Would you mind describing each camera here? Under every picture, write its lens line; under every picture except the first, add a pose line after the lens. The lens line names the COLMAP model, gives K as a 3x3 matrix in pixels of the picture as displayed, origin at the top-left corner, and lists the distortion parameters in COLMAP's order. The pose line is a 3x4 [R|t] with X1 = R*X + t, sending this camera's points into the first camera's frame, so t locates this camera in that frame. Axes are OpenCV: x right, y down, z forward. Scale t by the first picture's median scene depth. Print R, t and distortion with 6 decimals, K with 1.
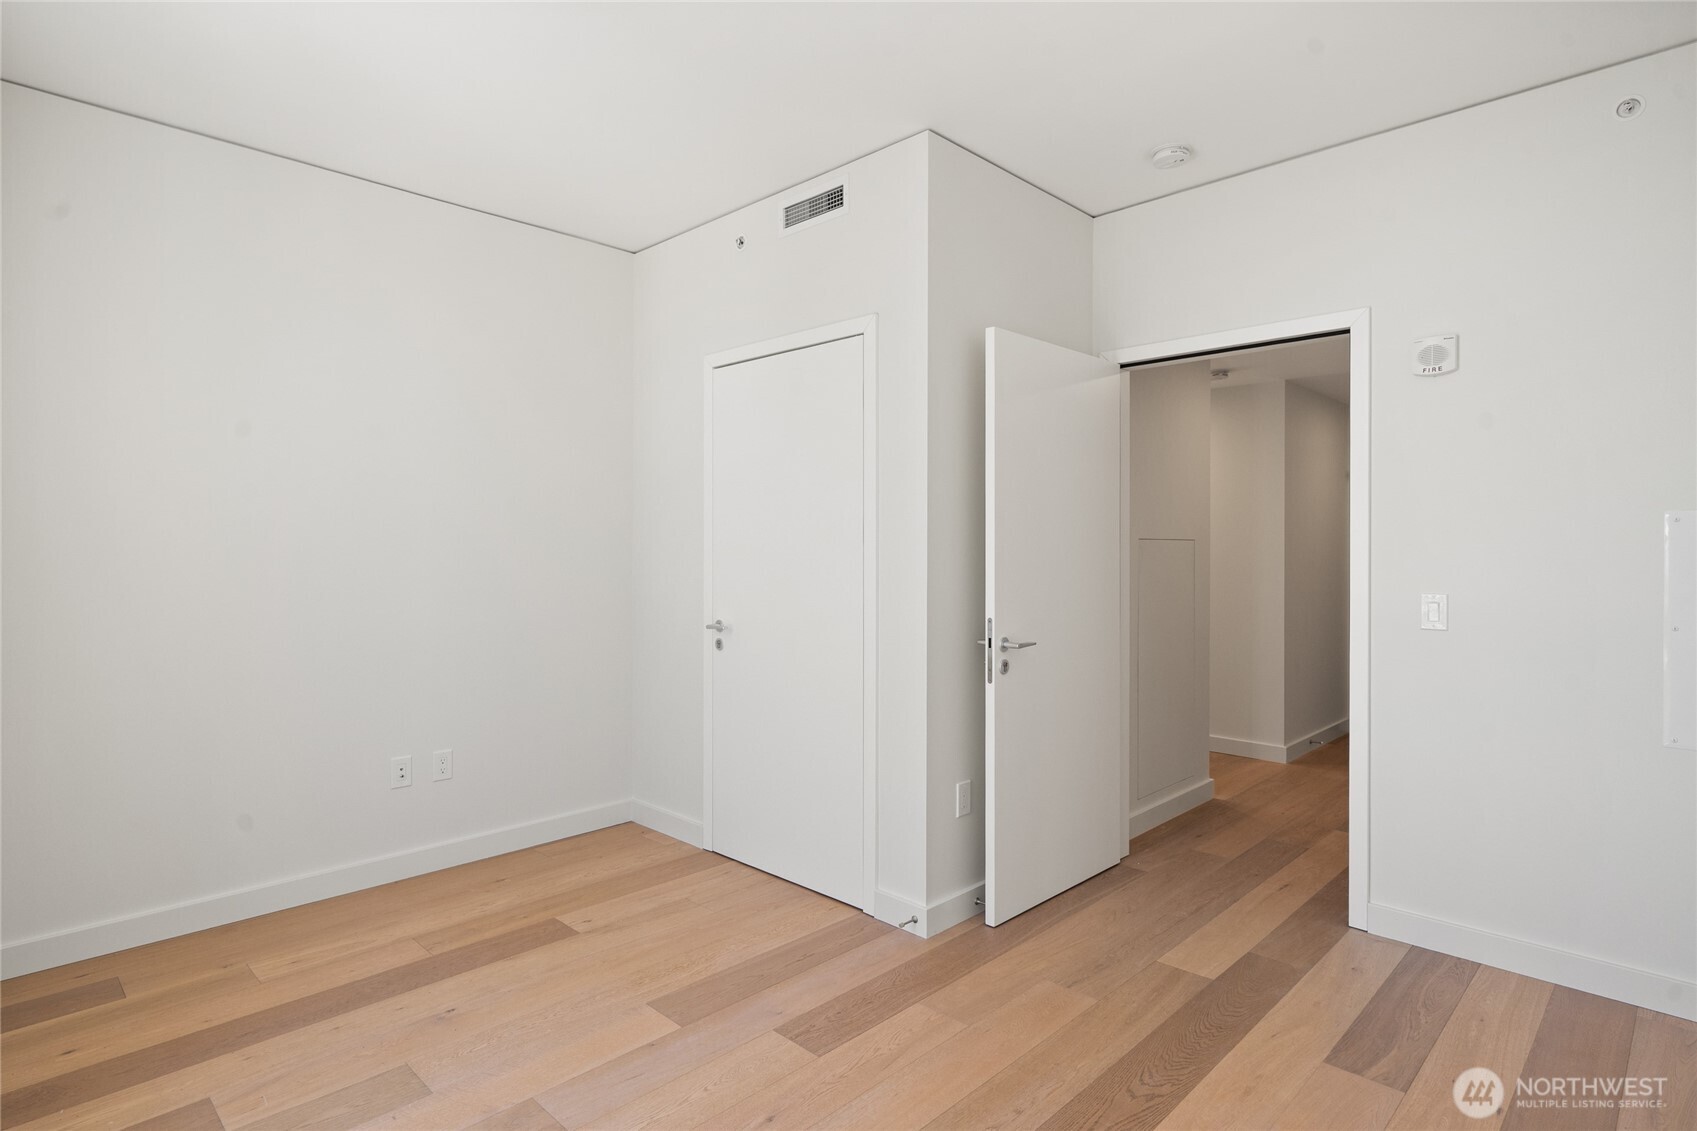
lens RADIAL K [[888.9, 0, 836.5], [0, 888.9, 564.8], [0, 0, 1]] dist [0.001043, 0.000501]
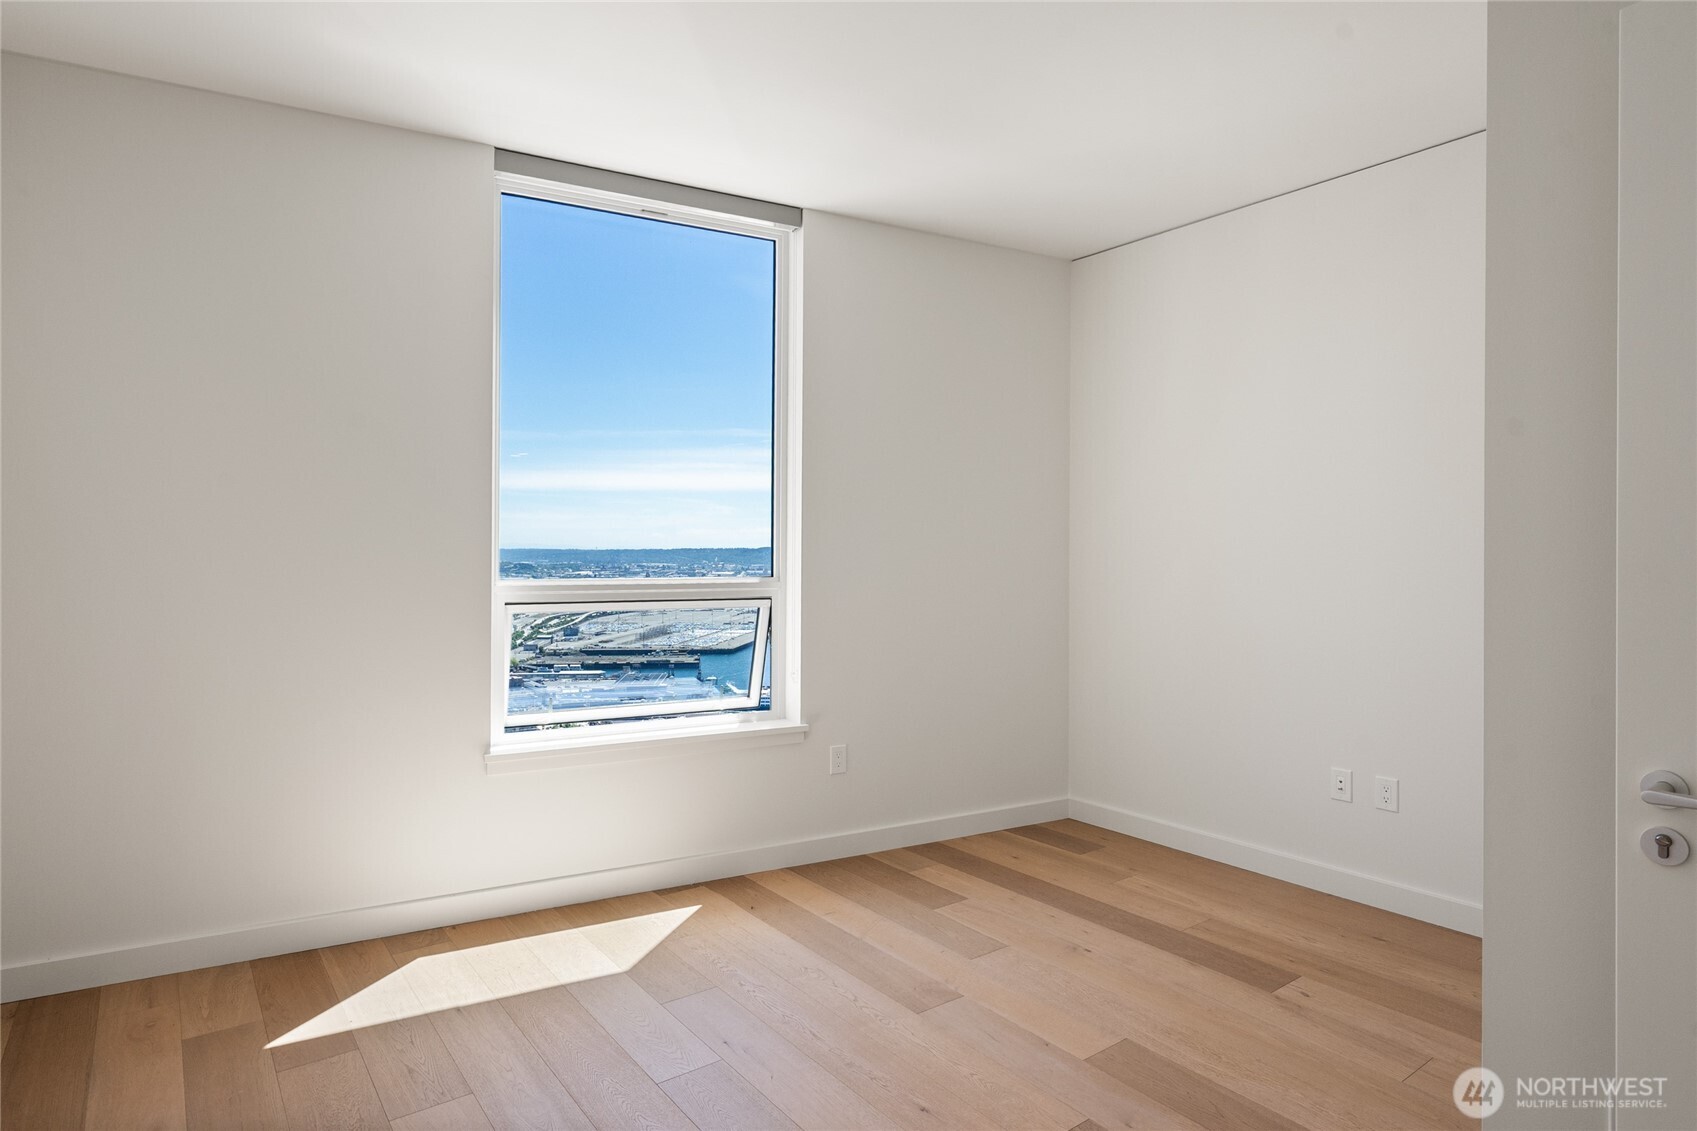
lens RADIAL K [[888.9, 0, 836.8], [0, 888.9, 556.9], [0, 0, 1]] dist [0.001043, 0.000501]
pose [[-0.133977, 0.002885, -0.990980, 0.639131], [-0.022251, 0.999735, 0.005919, -0.008021], [0.990735, 0.022843, -0.133877, 0.695516]]
